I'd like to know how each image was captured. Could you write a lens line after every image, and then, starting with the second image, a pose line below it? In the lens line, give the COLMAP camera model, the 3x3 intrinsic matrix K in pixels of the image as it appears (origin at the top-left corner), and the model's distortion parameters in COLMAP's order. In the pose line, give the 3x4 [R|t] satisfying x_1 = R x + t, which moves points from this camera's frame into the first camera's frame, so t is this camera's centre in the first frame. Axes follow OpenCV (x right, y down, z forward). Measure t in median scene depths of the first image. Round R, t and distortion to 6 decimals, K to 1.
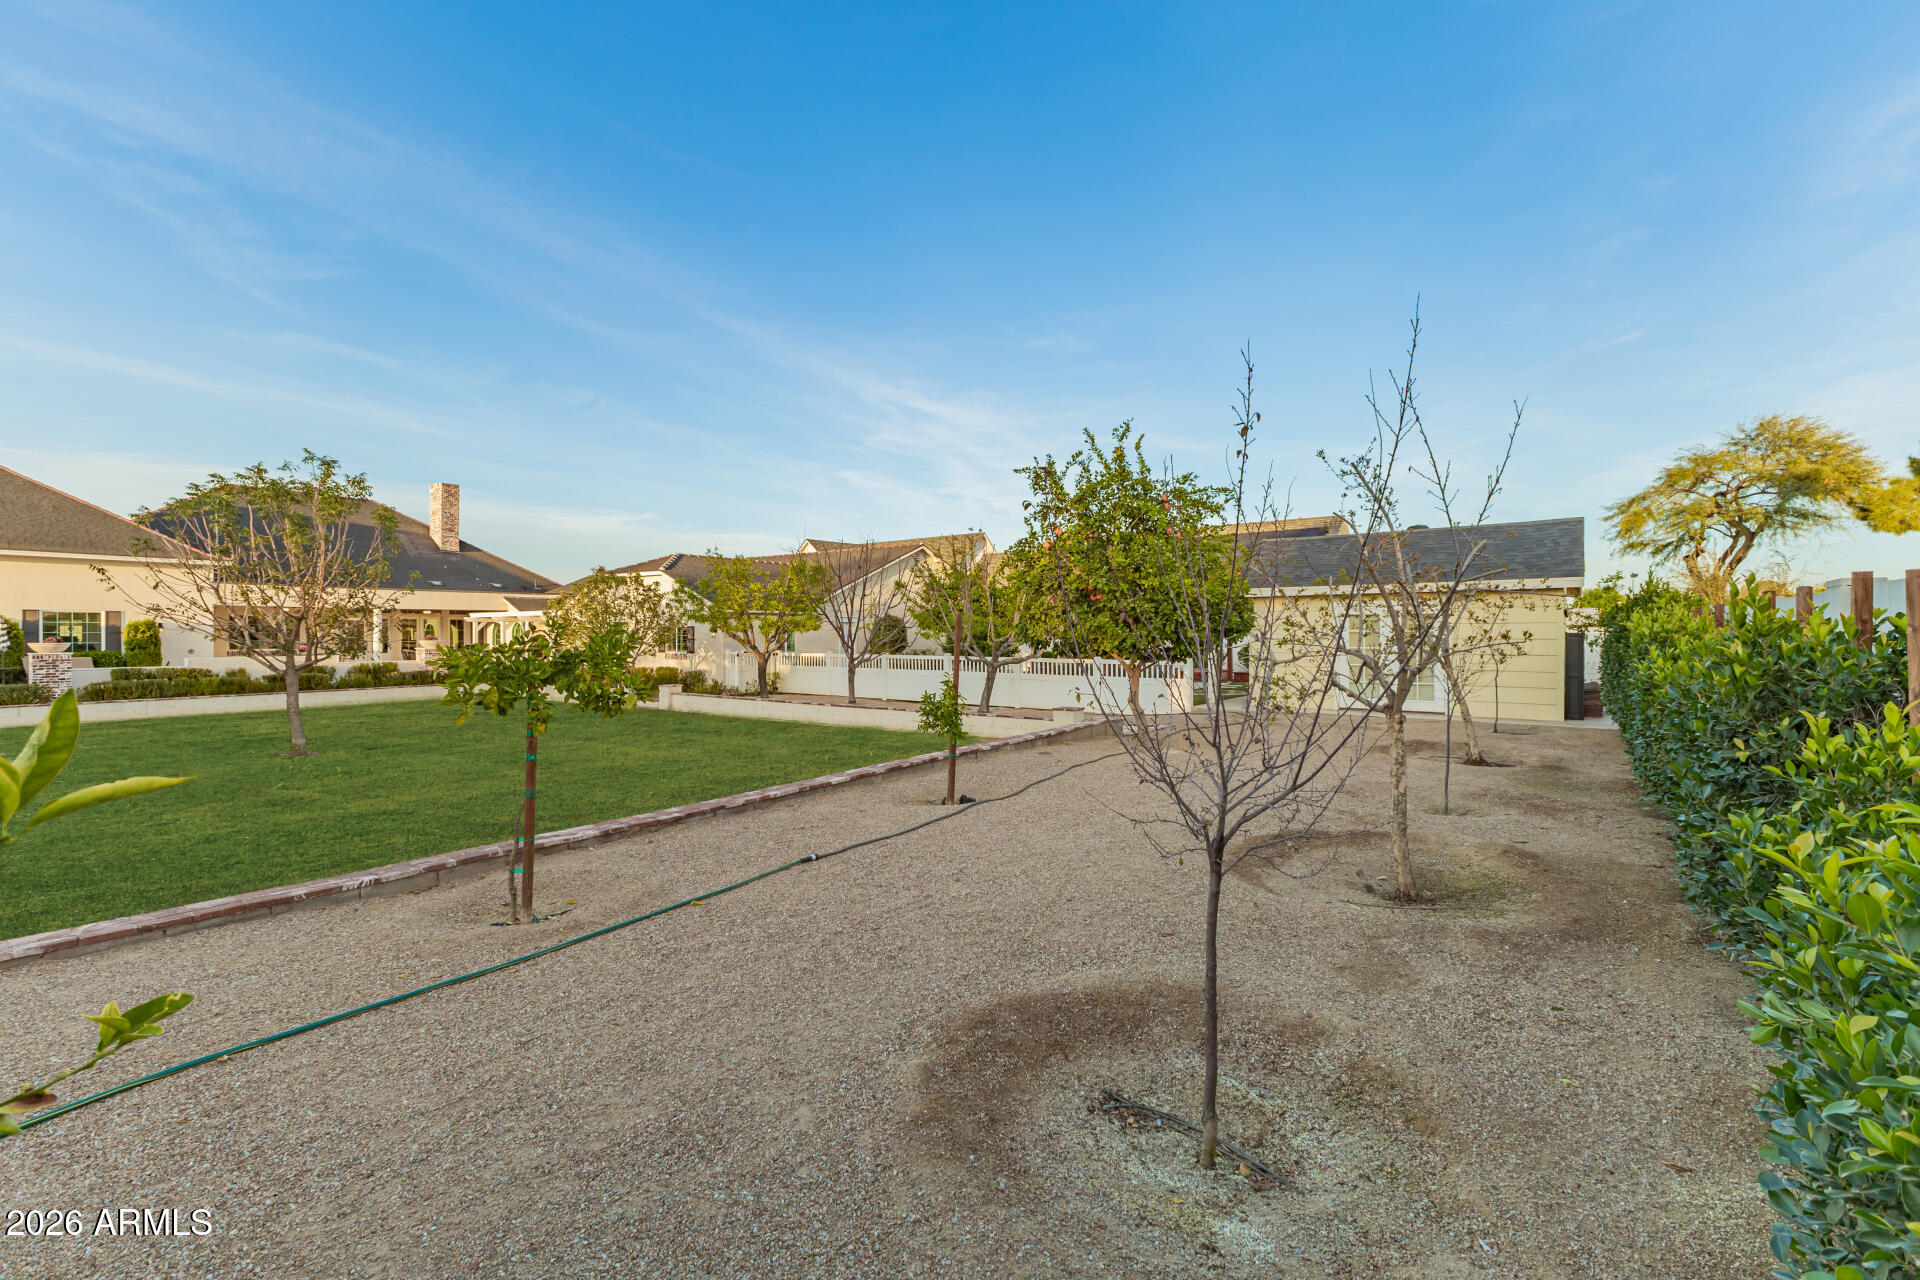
lens RADIAL K [[833.4, 0, 958.7], [0, 833.4, 635.1], [0, 0, 1]] dist [0.002103, 0.000095]
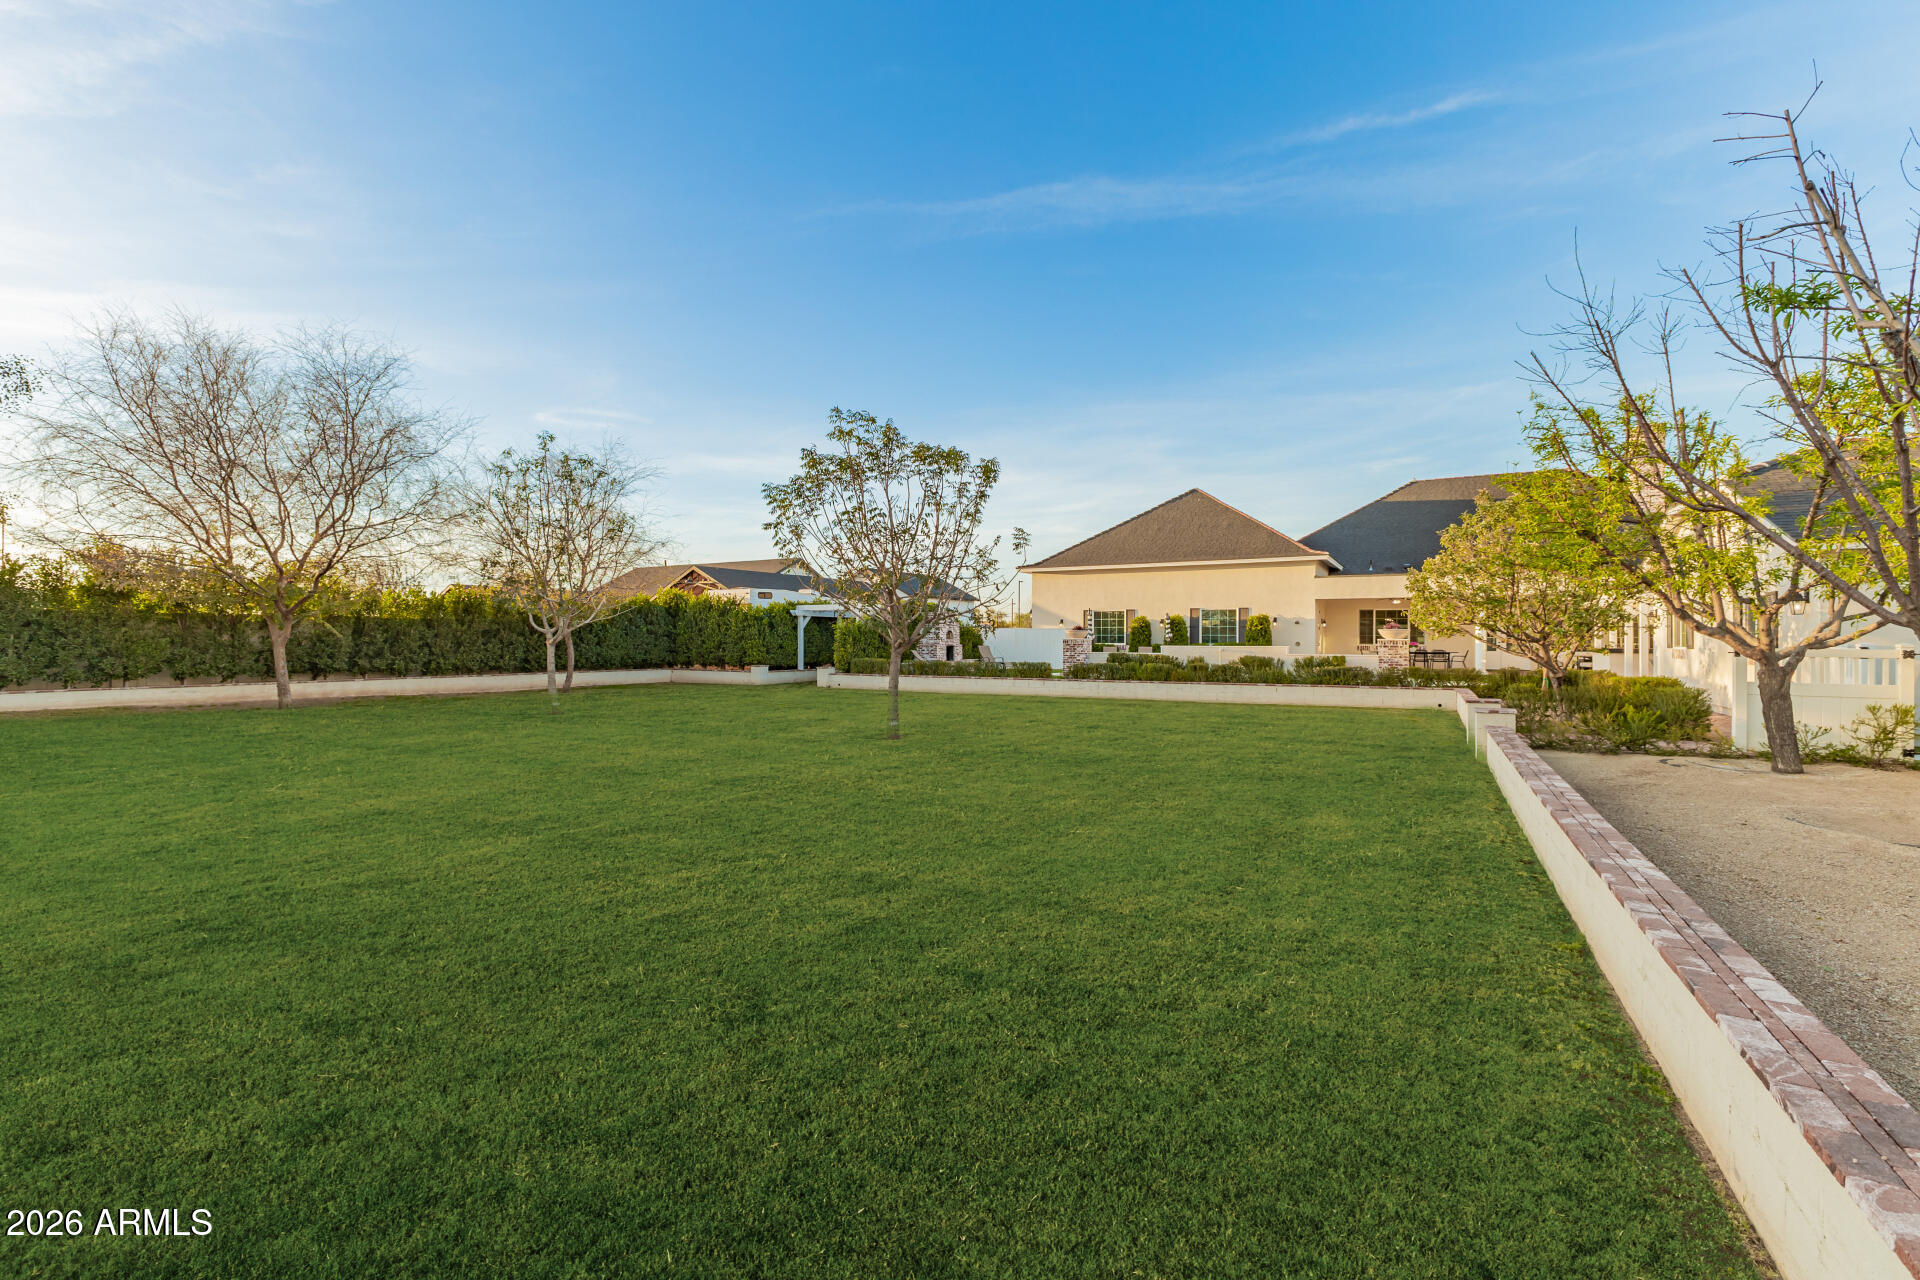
lens RADIAL K [[833.4, 0, 982.8], [0, 833.4, 676.2], [0, 0, 1]] dist [0.002103, 0.000095]
pose [[0.058210, 0.043722, -0.997346, 0.116390], [-0.008005, 0.999029, 0.043329, 0.018006], [0.998272, 0.005461, 0.058503, 0.567006]]
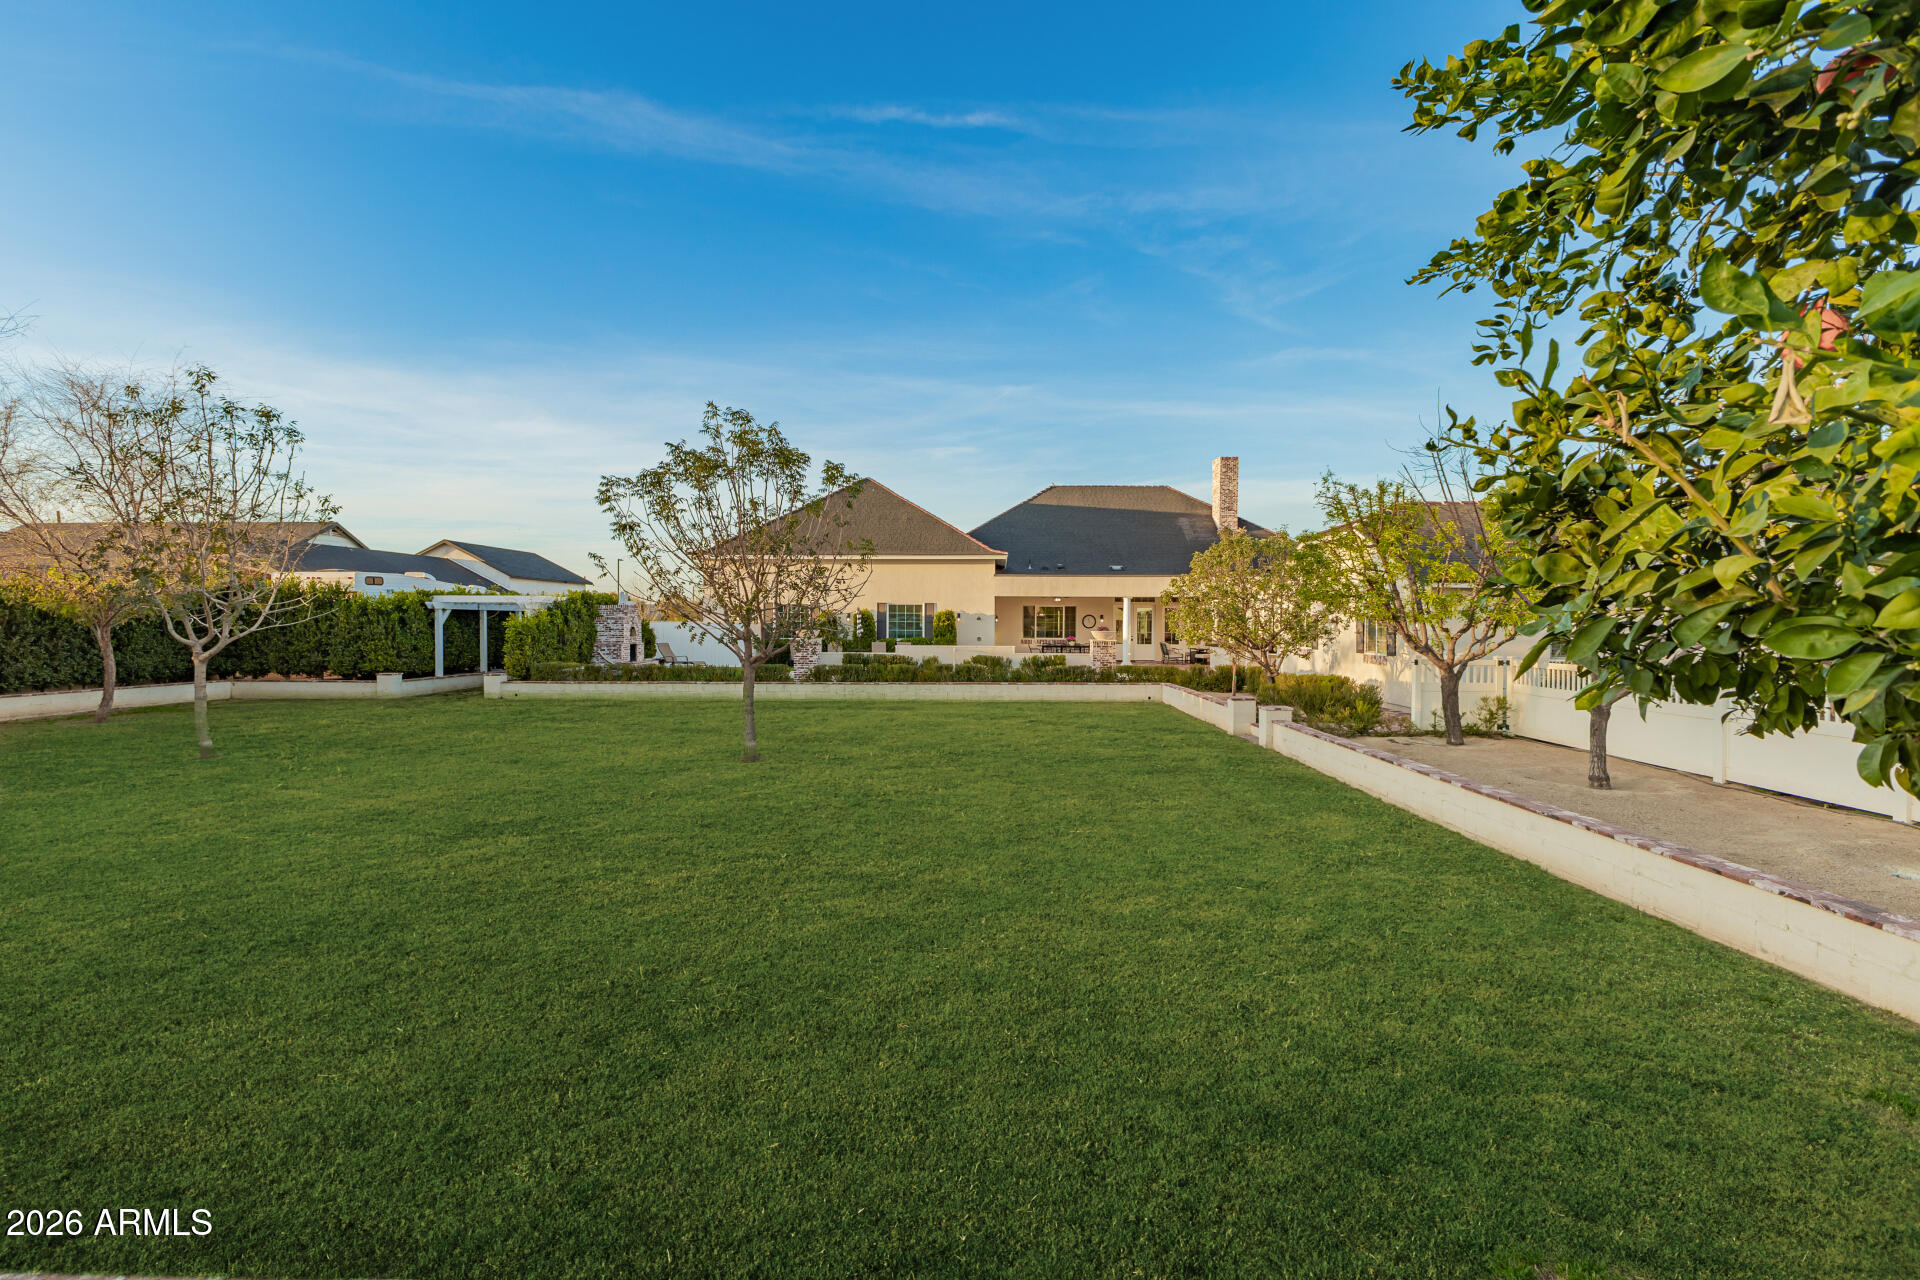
lens RADIAL K [[924.7, 0, 961.1], [0, 924.7, 632.7], [0, 0, 1]] dist [-0.023978, 0.000802]
pose [[0.529633, 0.014913, -0.848096, 0.102788], [-0.010440, 0.999884, 0.011062, -0.002838], [0.848163, 0.002996, 0.529727, 0.350486]]
